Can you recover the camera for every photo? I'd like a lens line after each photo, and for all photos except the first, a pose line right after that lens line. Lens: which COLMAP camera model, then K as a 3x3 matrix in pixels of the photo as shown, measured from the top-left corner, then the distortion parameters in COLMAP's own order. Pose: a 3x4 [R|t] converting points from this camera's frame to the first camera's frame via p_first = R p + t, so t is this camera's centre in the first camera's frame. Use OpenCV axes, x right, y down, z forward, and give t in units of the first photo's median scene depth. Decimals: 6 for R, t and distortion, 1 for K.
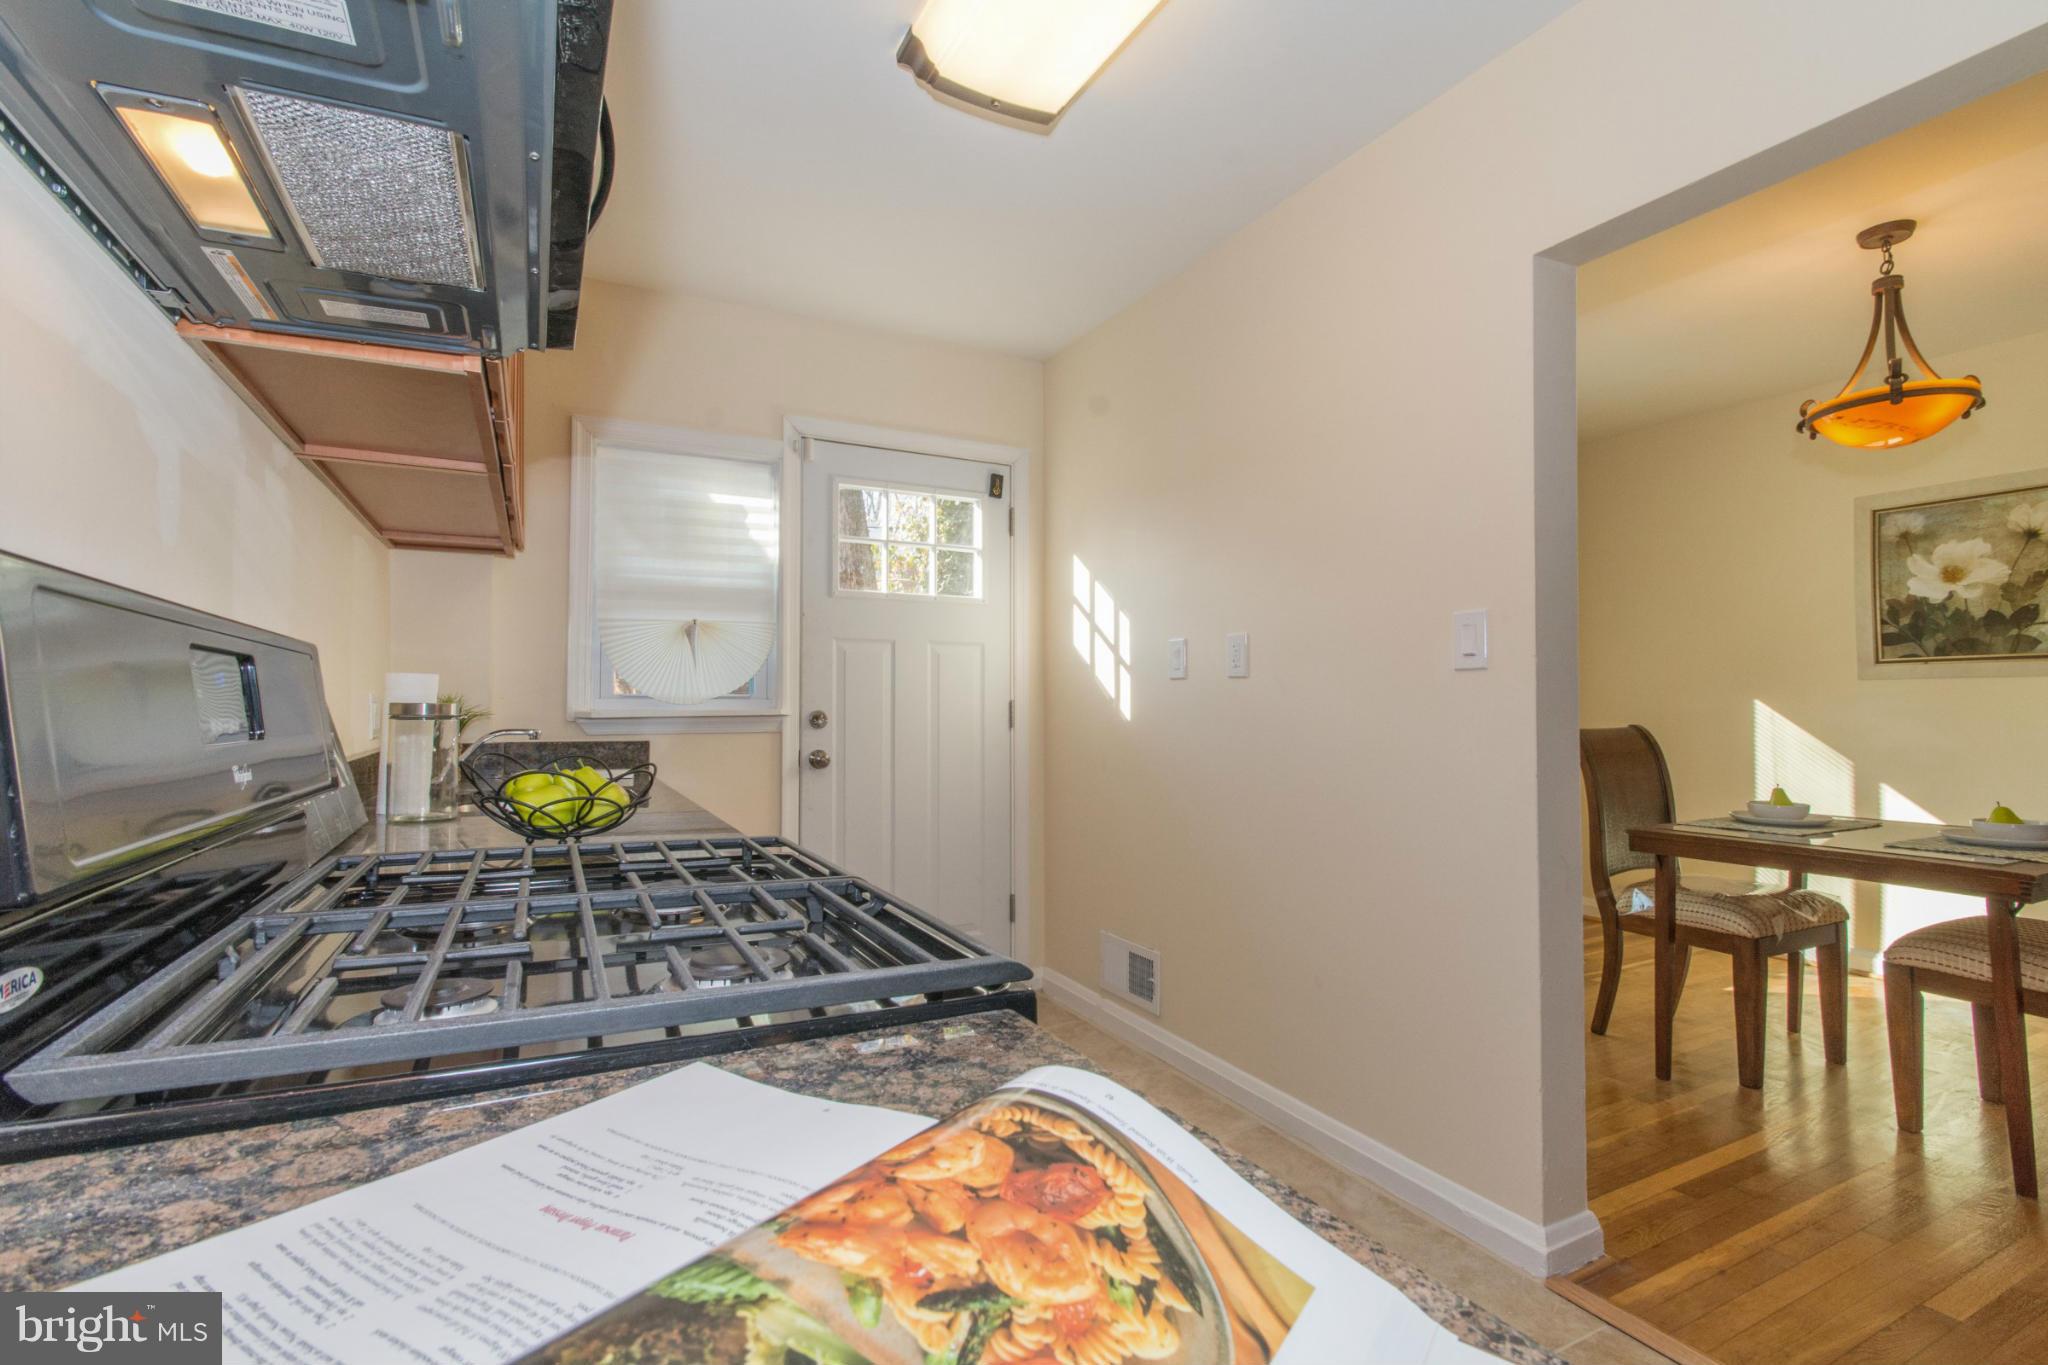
lens RADIAL K [[939.8, 0, 1034.7], [0, 939.8, 681.4], [0, 0, 1]] dist [0.003755, -0.003050]
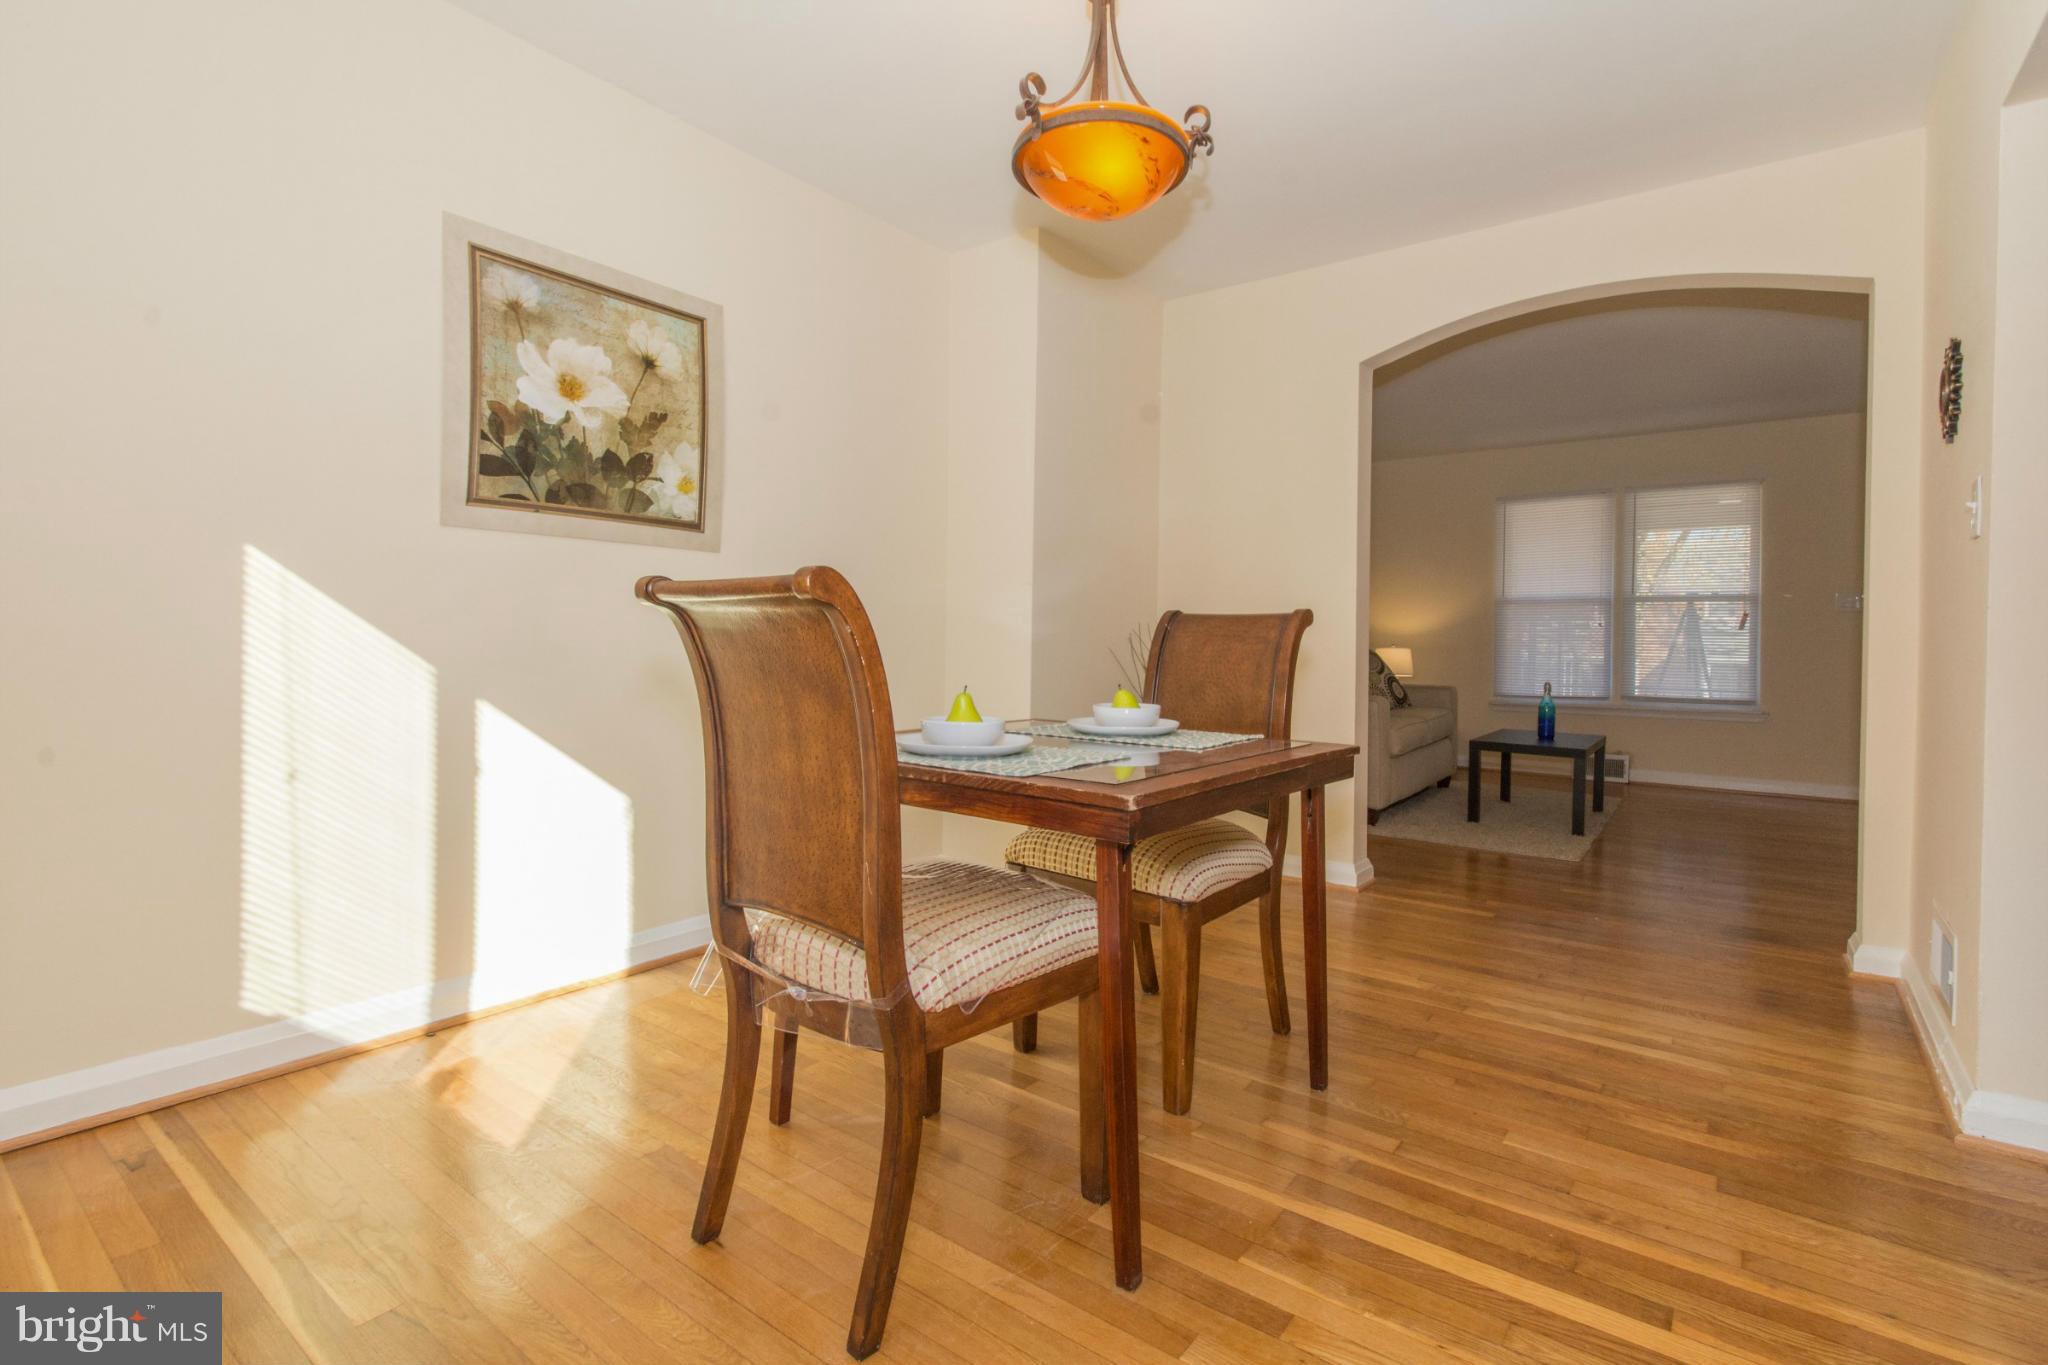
lens RADIAL K [[939.8, 0, 1059.4], [0, 939.8, 649.5], [0, 0, 1]] dist [0.003755, -0.003050]
pose [[-0.444917, -0.007111, 0.895544, 0.197764], [-0.030035, 0.999524, -0.006985, 0.072033], [-0.895068, -0.030006, -0.444919, 0.979479]]
